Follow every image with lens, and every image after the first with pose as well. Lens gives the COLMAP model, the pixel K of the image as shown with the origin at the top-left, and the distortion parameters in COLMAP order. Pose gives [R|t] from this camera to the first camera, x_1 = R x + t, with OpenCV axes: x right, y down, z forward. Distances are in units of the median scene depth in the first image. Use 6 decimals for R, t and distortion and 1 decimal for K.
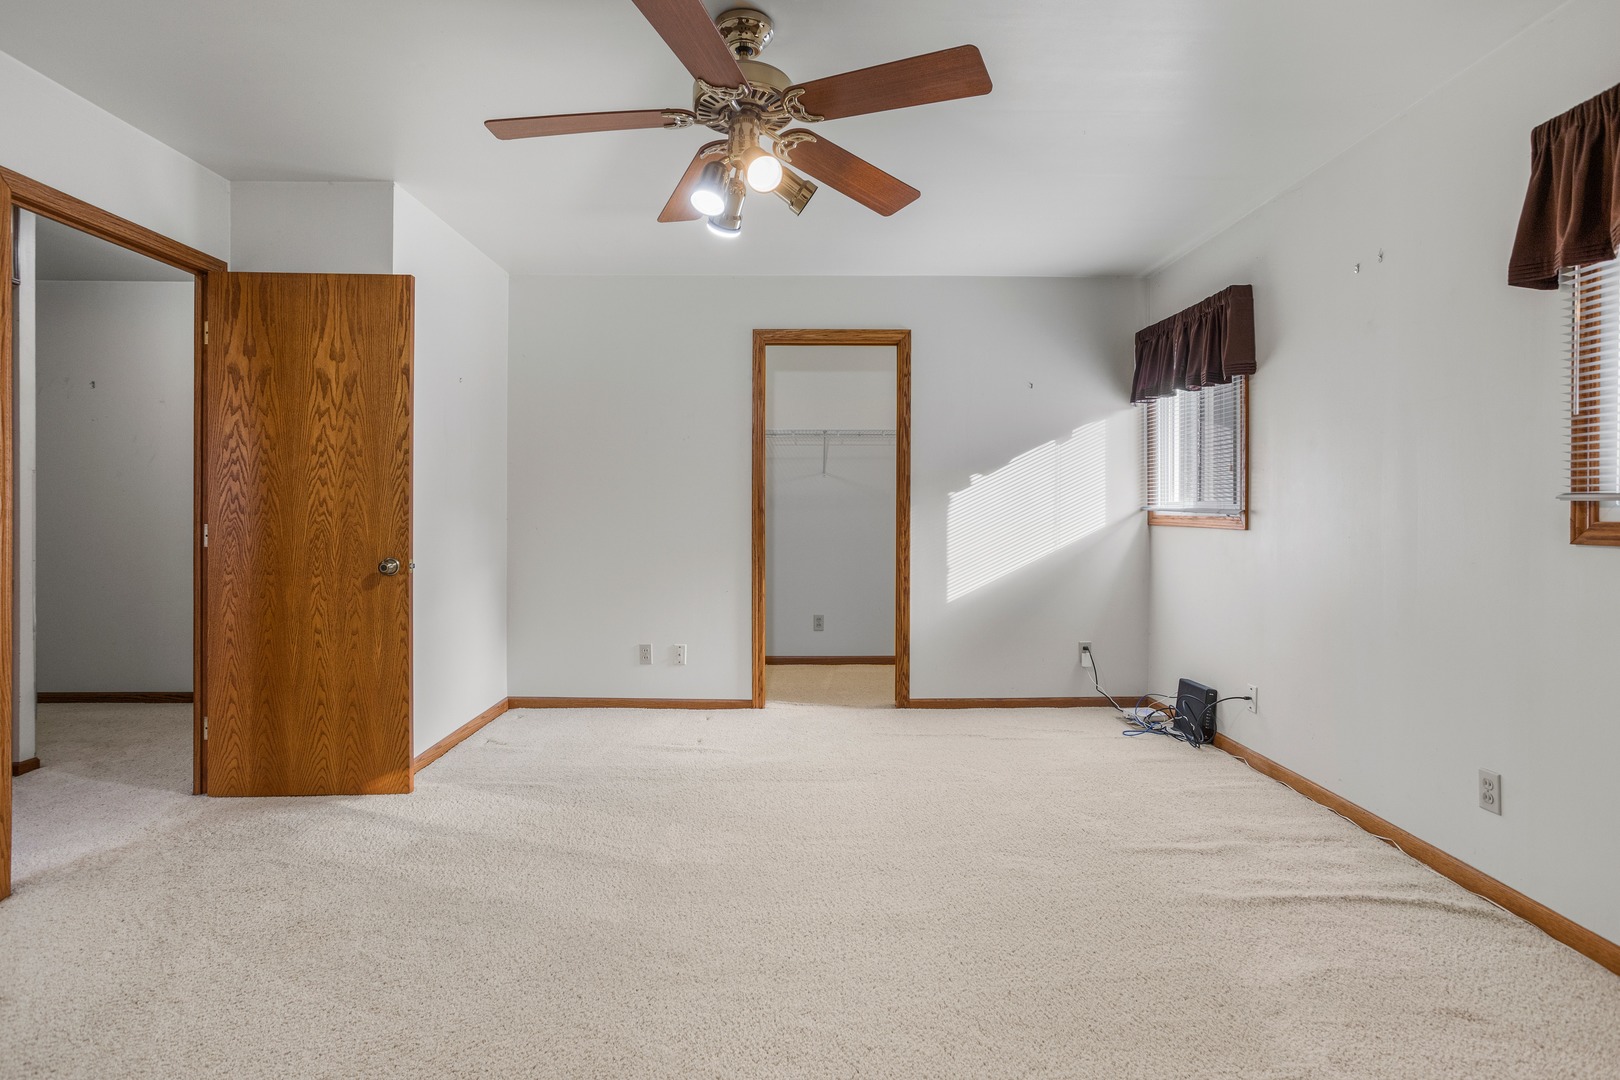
lens RADIAL K [[796.4, 0, 812.5], [0, 796.4, 509.7], [0, 0, 1]] dist [-0.061922, 0.031444]
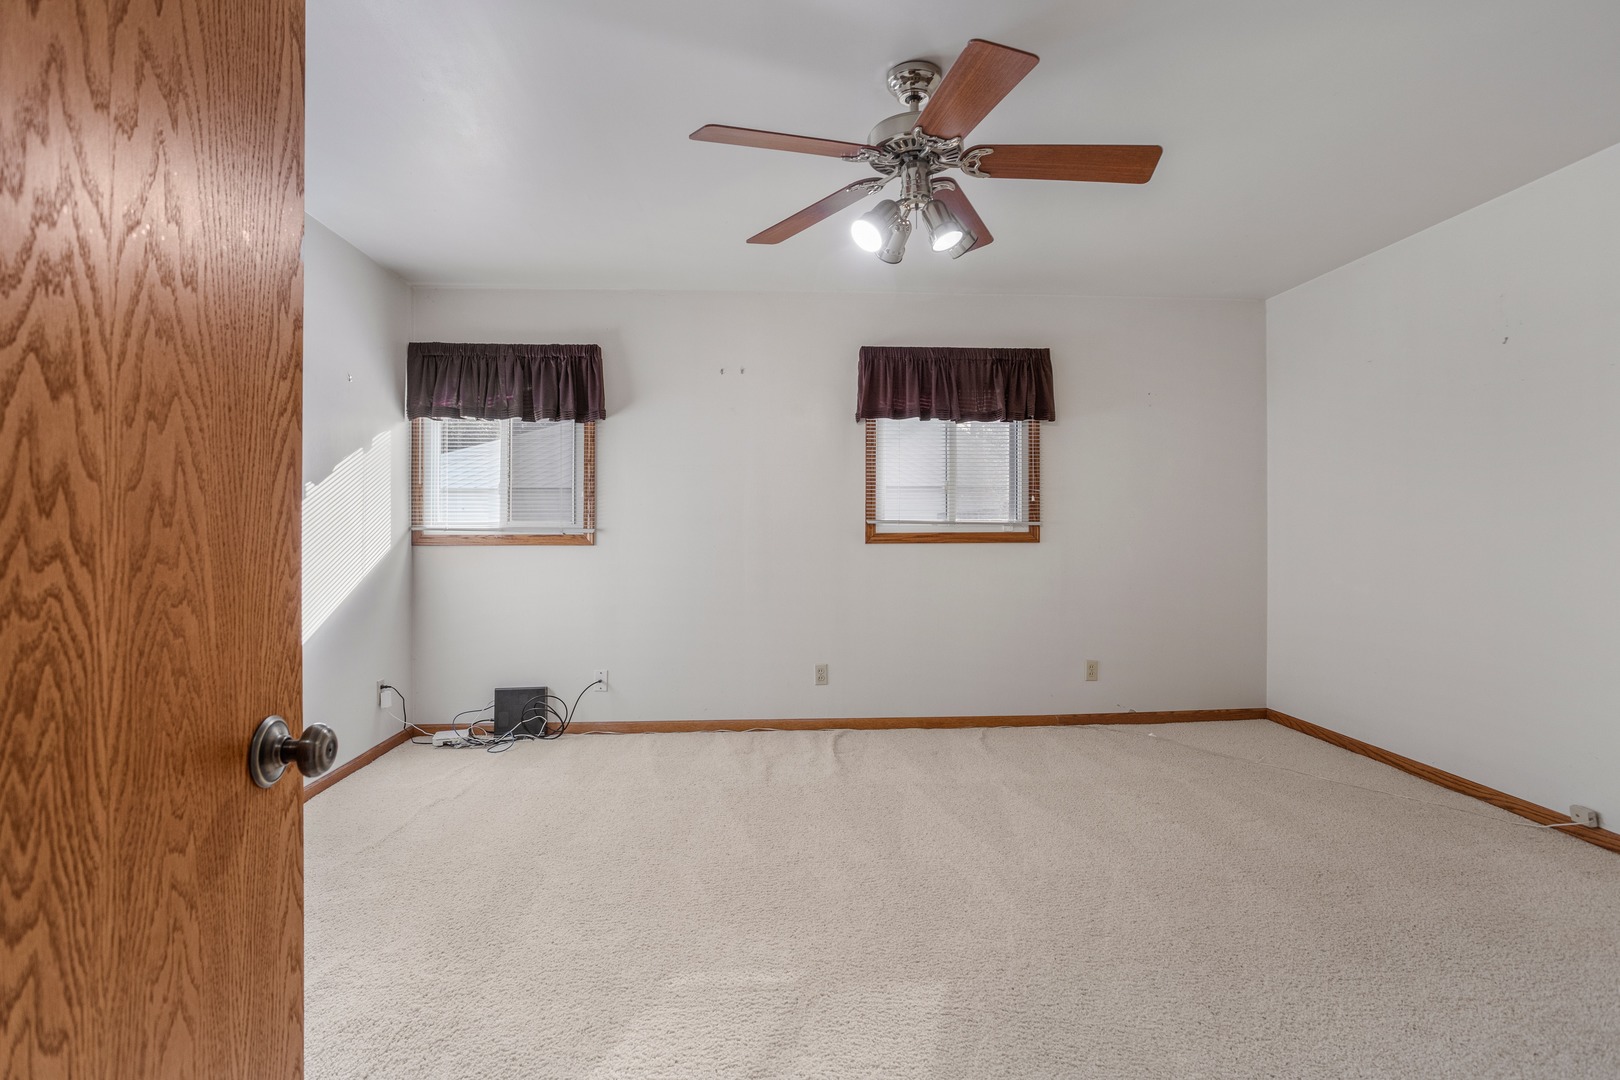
lens RADIAL K [[796.4, 0, 812.5], [0, 796.4, 509.7], [0, 0, 1]] dist [-0.061922, 0.031444]
pose [[-0.062650, 0.022524, 0.997781, -0.809180], [0.002172, 0.999746, -0.022432, -0.000672], [-0.998033, 0.000762, -0.062683, 0.841858]]
